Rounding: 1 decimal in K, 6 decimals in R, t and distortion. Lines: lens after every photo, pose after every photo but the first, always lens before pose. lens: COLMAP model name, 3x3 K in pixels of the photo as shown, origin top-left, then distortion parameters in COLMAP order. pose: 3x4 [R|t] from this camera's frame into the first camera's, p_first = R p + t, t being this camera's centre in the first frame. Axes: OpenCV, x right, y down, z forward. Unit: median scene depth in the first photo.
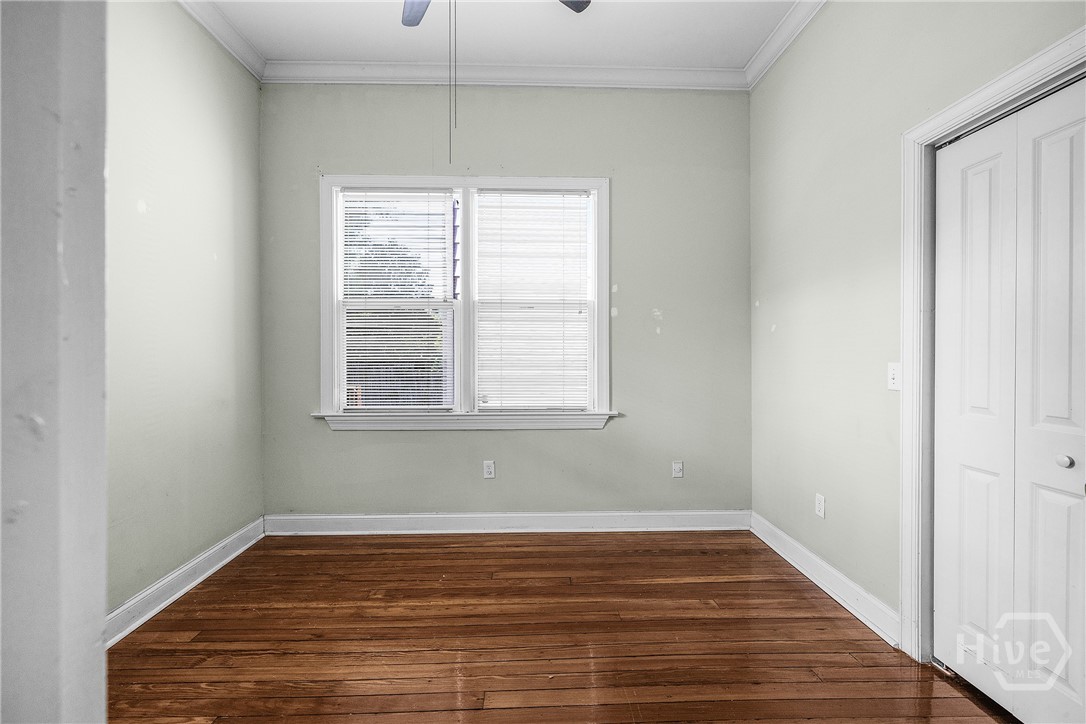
lens RADIAL K [[461.7, 0, 536.5], [0, 461.7, 357.1], [0, 0, 1]] dist [0.000788, -0.000059]
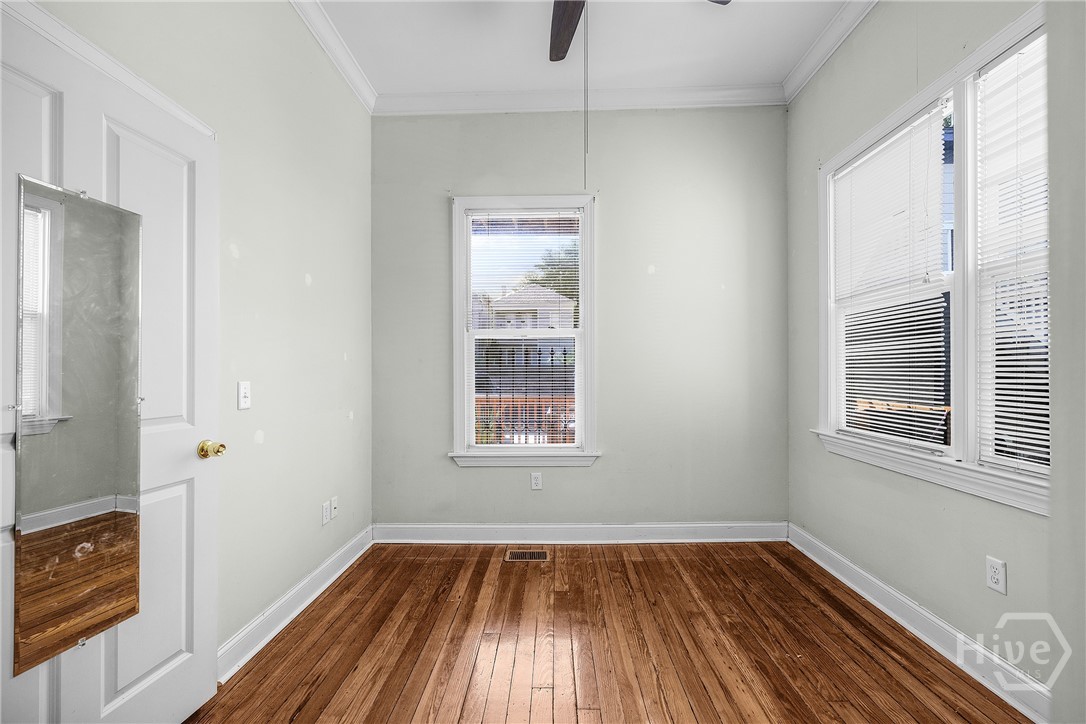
lens RADIAL K [[461.7, 0, 536.5], [0, 461.7, 357.1], [0, 0, 1]] dist [0.000788, -0.000059]
pose [[-0.060142, -0.029934, -0.997741, 0.641610], [0.006421, 0.999518, -0.030374, 0.004552], [0.998169, -0.008234, -0.059921, 0.666144]]
